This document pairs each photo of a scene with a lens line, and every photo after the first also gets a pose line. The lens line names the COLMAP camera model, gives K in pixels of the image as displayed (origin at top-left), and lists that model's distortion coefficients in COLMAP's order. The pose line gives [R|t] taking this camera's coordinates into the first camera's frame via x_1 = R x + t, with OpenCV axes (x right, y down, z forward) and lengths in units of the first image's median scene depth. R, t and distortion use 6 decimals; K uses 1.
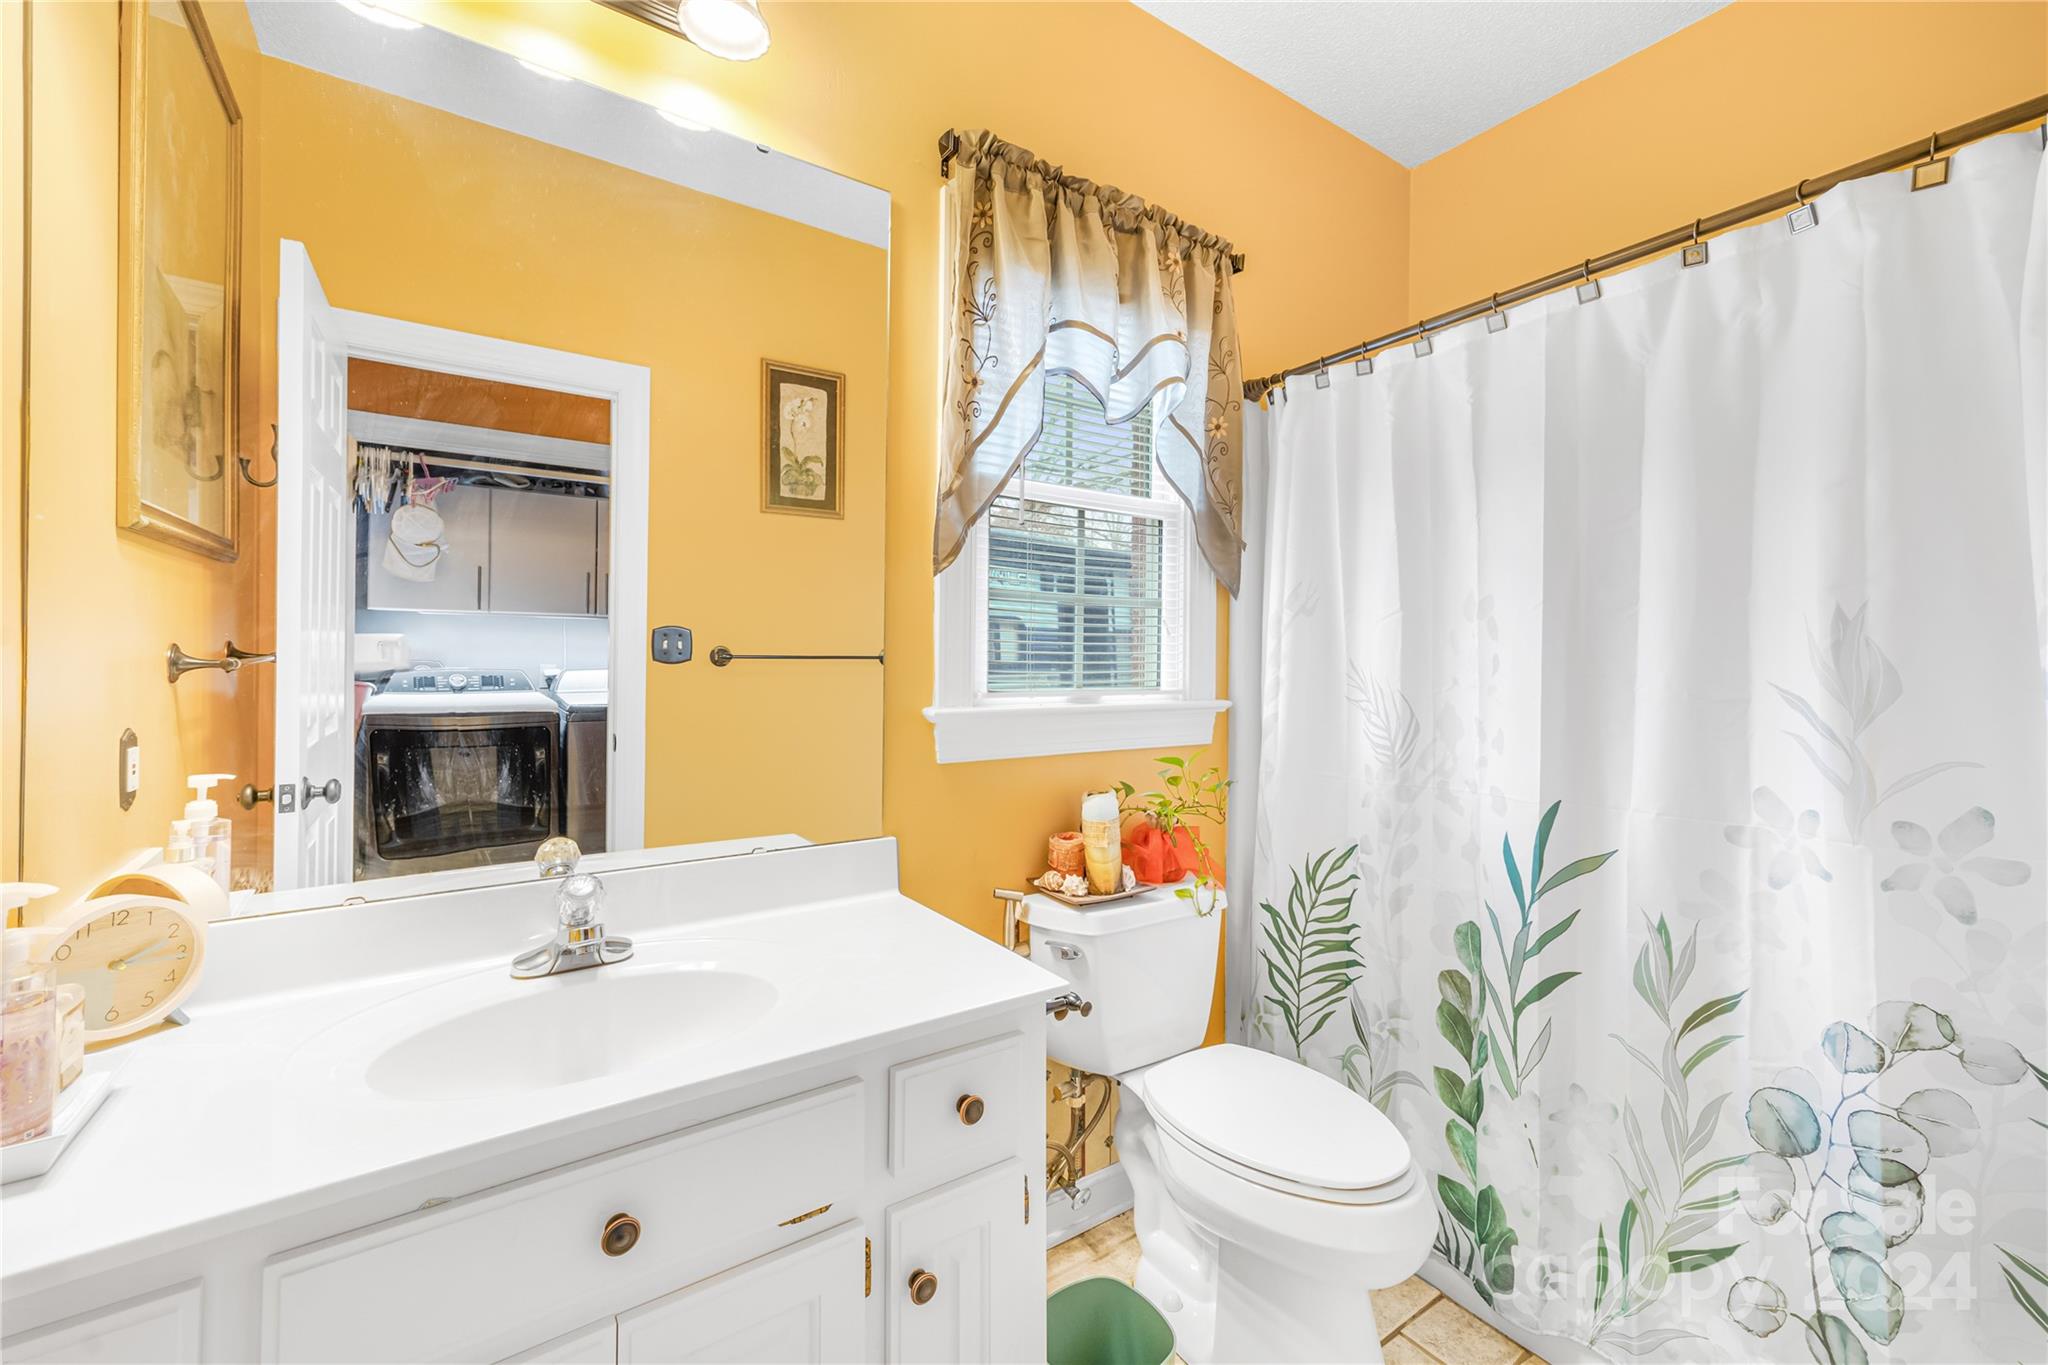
lens RADIAL K [[832.9, 0, 1032.2], [0, 832.9, 668.7], [0, 0, 1]] dist [0.001046, 0.000222]
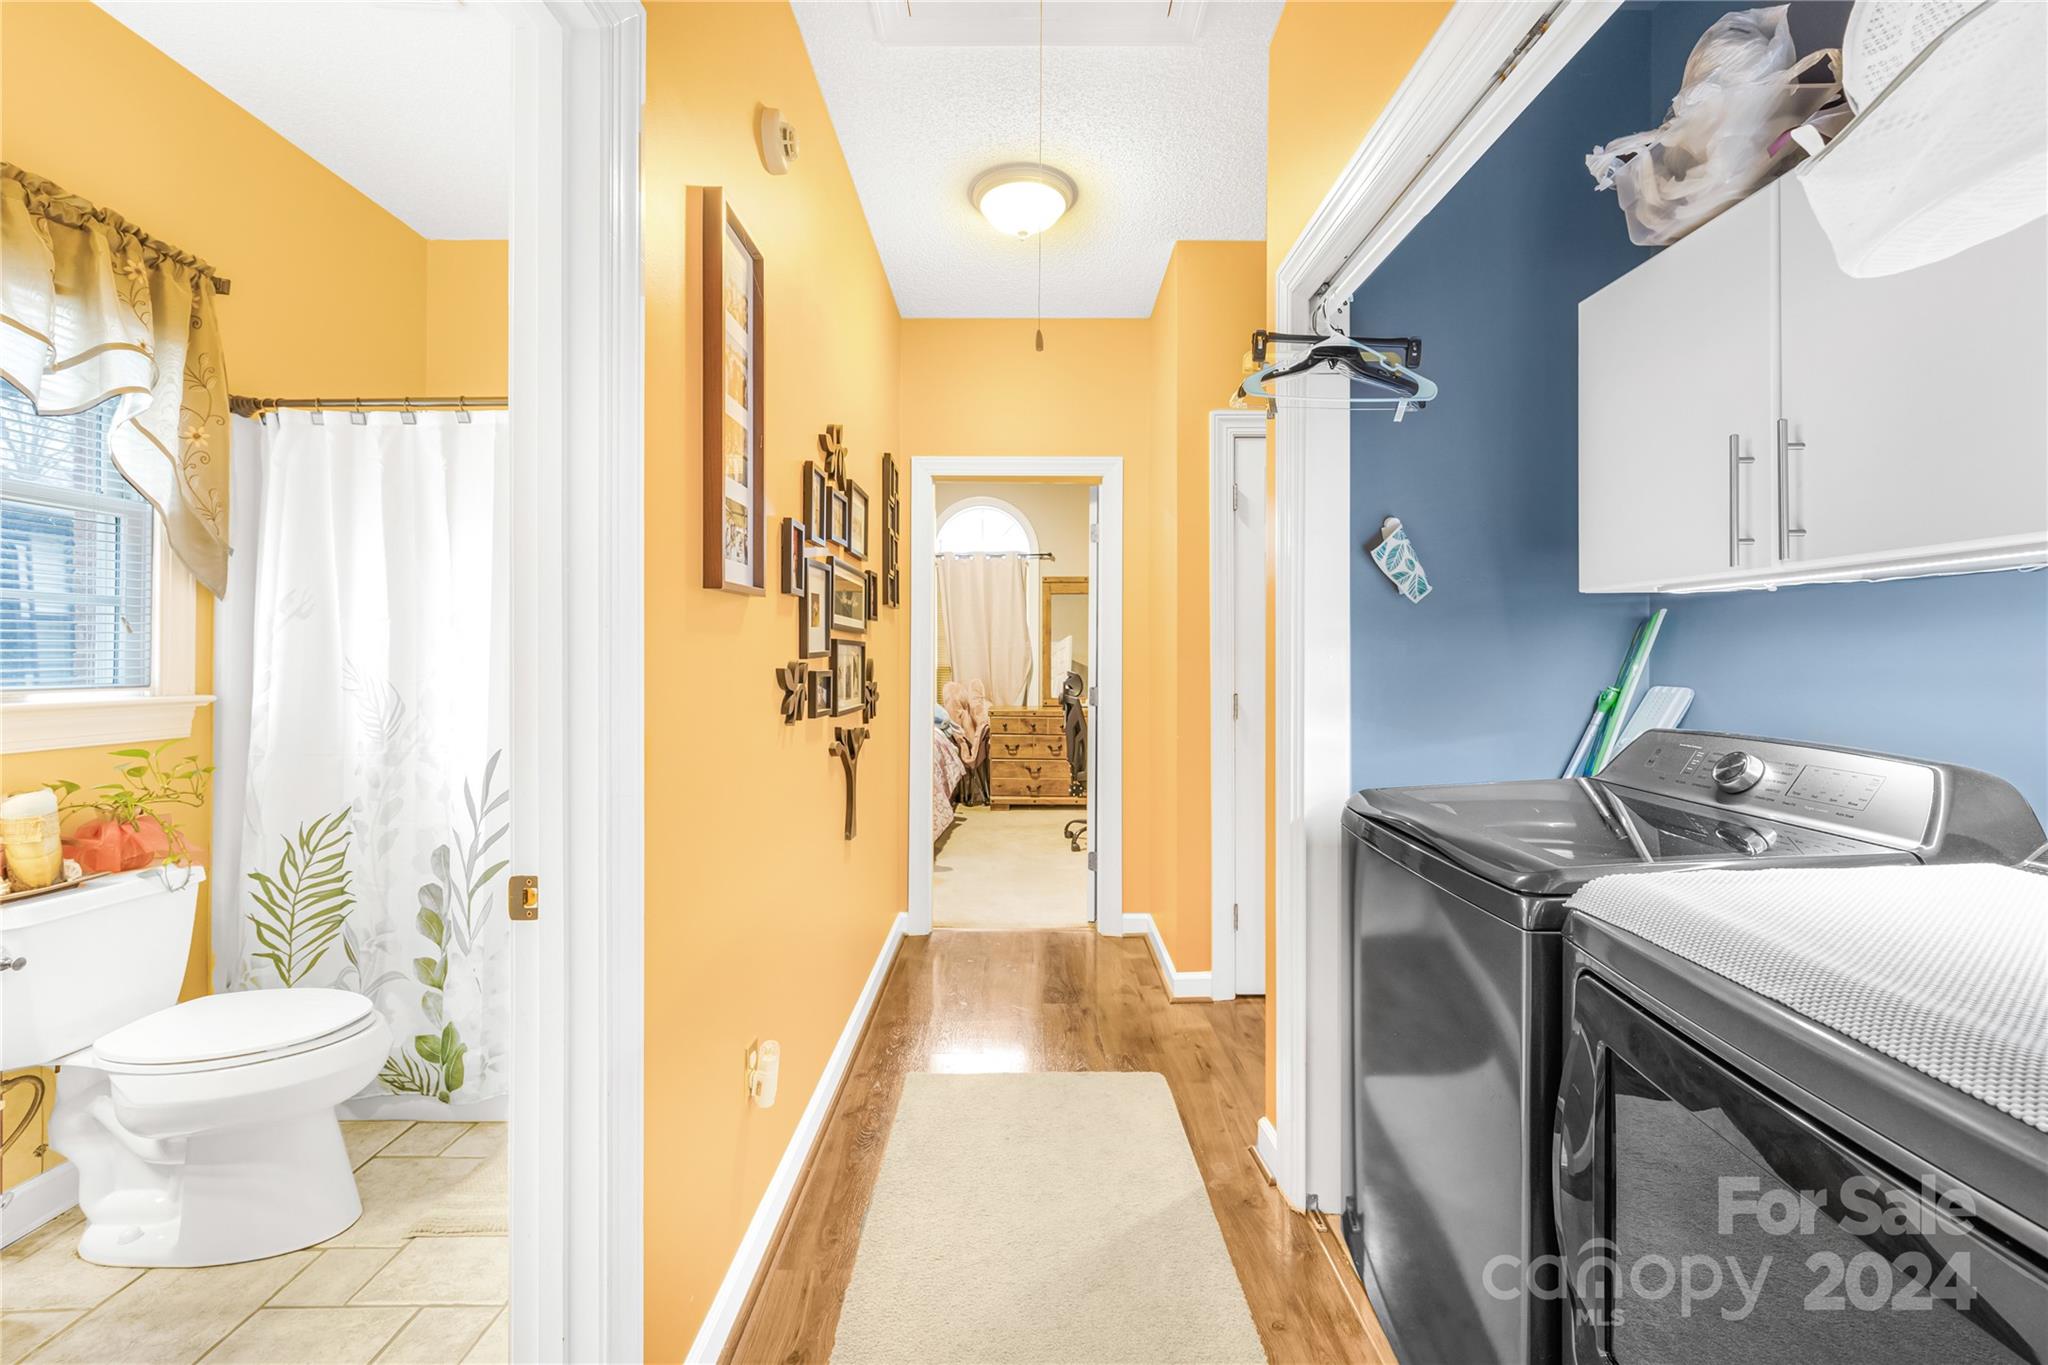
lens RADIAL K [[855.5, 0, 1029.3], [0, 855.5, 653.8], [0, 0, 1]] dist [0.007135, -0.000566]
pose [[0.573255, 0.000094, 0.819377, -0.073523], [0.008574, 0.999945, -0.006113, 0.002031], [-0.819332, 0.010530, 0.573222, -0.538693]]
